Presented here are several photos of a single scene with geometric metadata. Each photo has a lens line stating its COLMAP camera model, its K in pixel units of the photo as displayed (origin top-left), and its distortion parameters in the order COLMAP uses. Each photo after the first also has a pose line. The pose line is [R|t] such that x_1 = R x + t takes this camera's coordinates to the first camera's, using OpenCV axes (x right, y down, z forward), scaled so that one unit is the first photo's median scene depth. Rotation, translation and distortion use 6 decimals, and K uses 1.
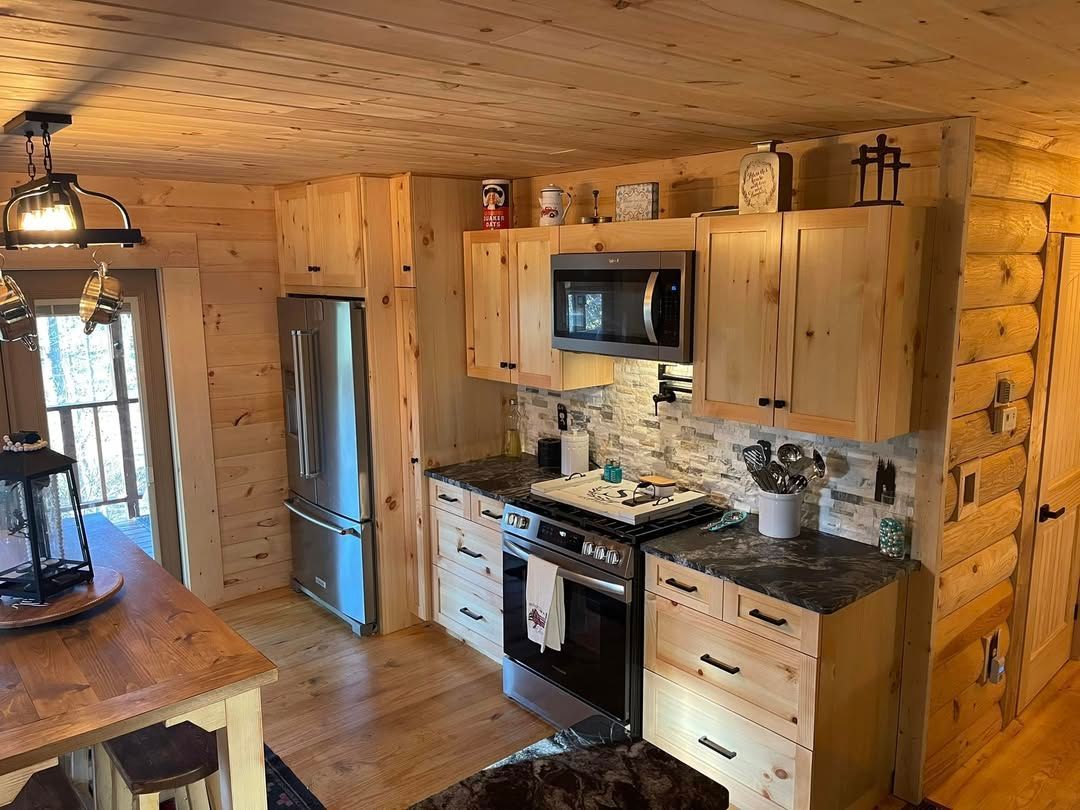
lens RADIAL K [[818.5, 0, 540.2], [0, 818.5, 405.0], [0, 0, 1]] dist [0.002661, -0.001562]
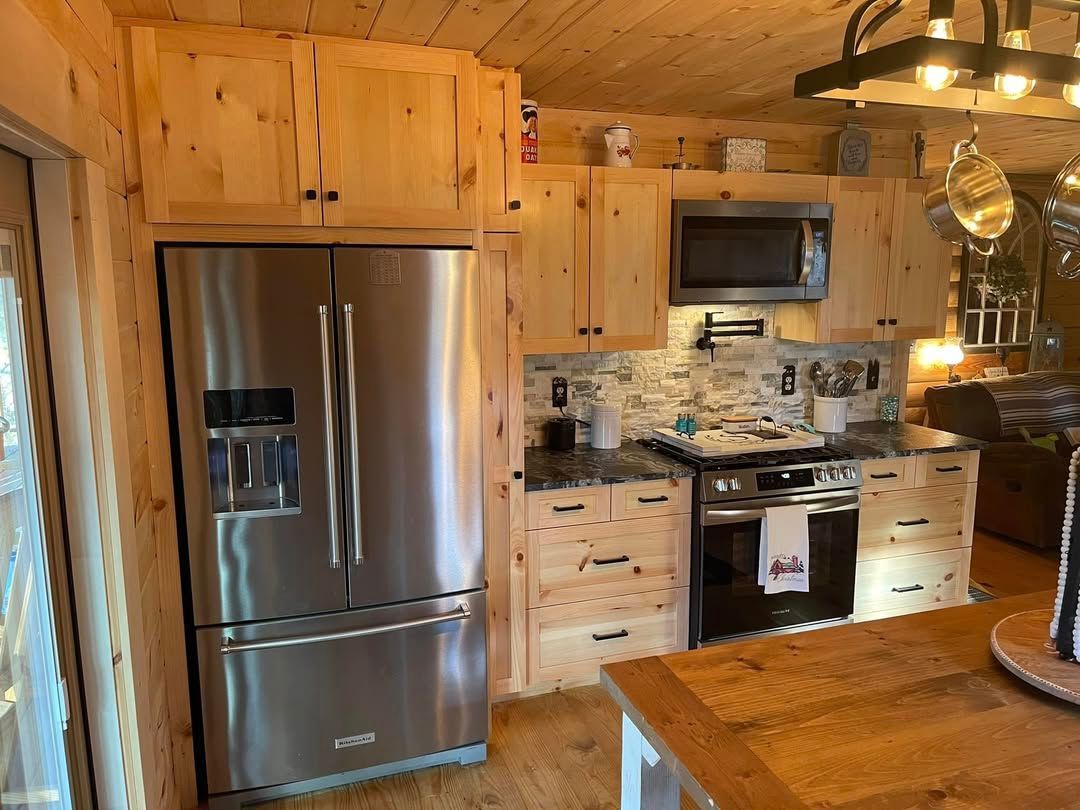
lens RADIAL K [[818.5, 0, 542.6], [0, 818.5, 405.3], [0, 0, 1]] dist [0.002661, -0.001562]
pose [[0.365455, -0.143447, 0.919710, -0.911527], [0.159947, 0.983035, 0.089767, -0.061105], [-0.916984, 0.114299, 0.382199, 0.796126]]
